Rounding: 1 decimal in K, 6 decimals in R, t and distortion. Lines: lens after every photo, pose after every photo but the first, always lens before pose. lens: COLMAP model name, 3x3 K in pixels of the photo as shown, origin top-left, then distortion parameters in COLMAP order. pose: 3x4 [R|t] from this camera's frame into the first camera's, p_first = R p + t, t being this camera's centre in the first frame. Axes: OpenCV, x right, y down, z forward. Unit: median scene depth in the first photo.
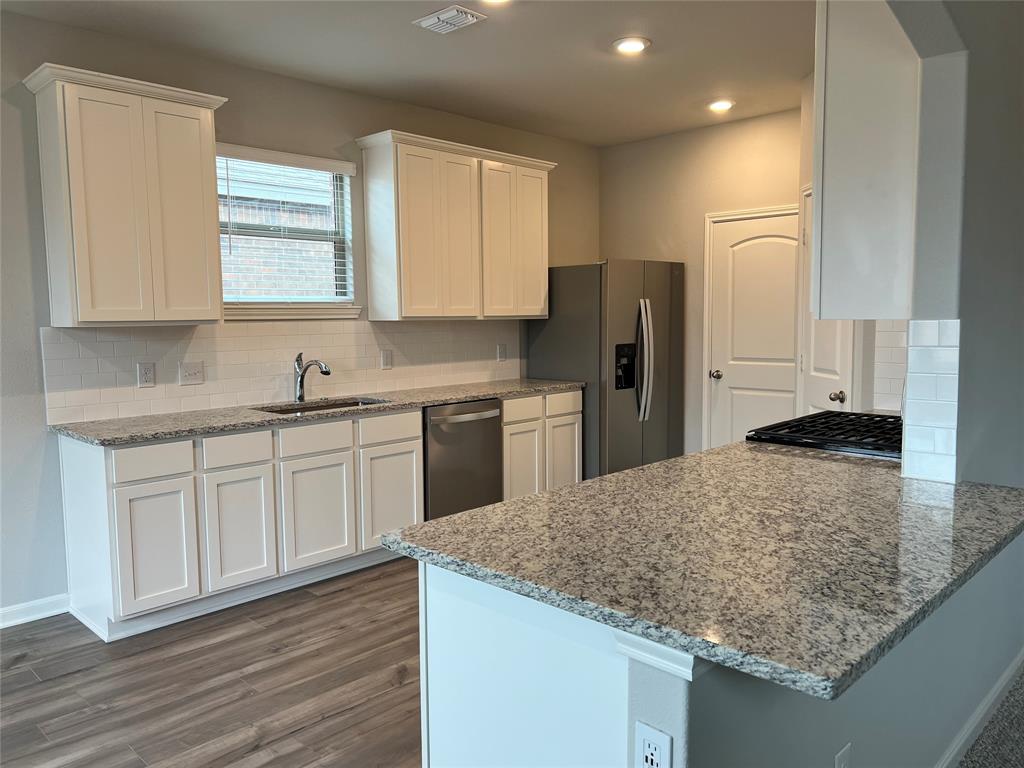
lens RADIAL K [[778.0, 0, 512.0], [0, 778.0, 384.0], [0, 0, 1]] dist [0.070178, -0.080011]
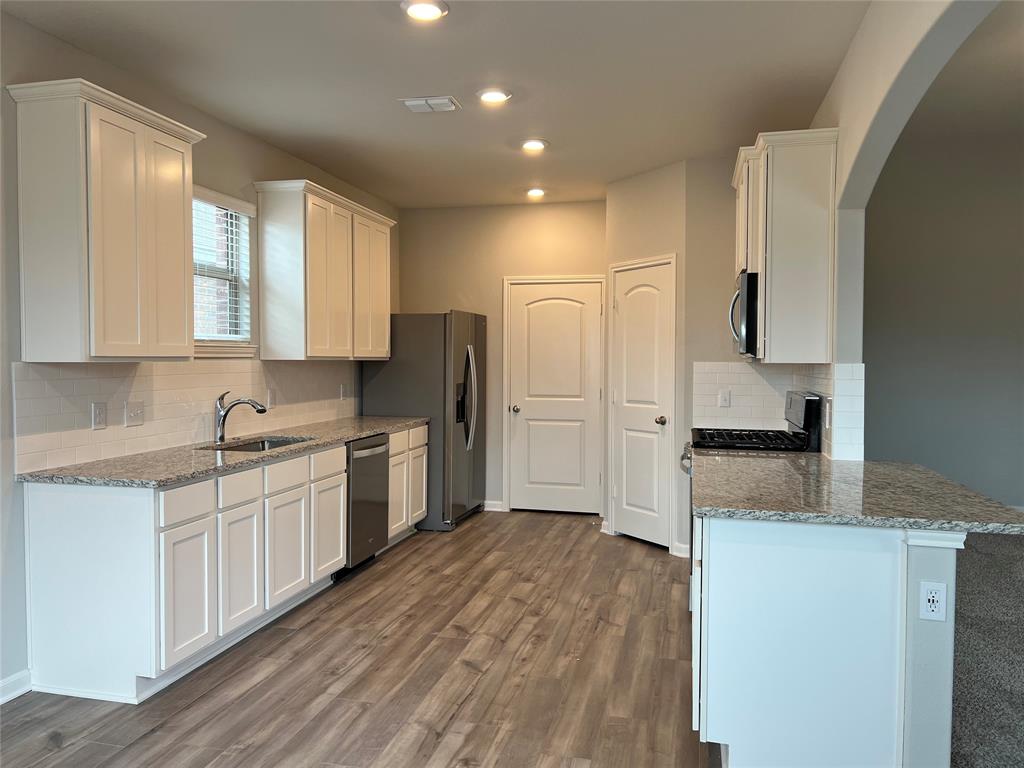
lens RADIAL K [[778.0, 0, 512.0], [0, 778.0, 384.0], [0, 0, 1]] dist [0.070178, -0.080011]
pose [[0.856146, -0.001704, 0.516731, -0.471142], [0.031801, 0.998273, -0.049397, 0.010816], [-0.515754, 0.058724, 0.854722, -0.026701]]
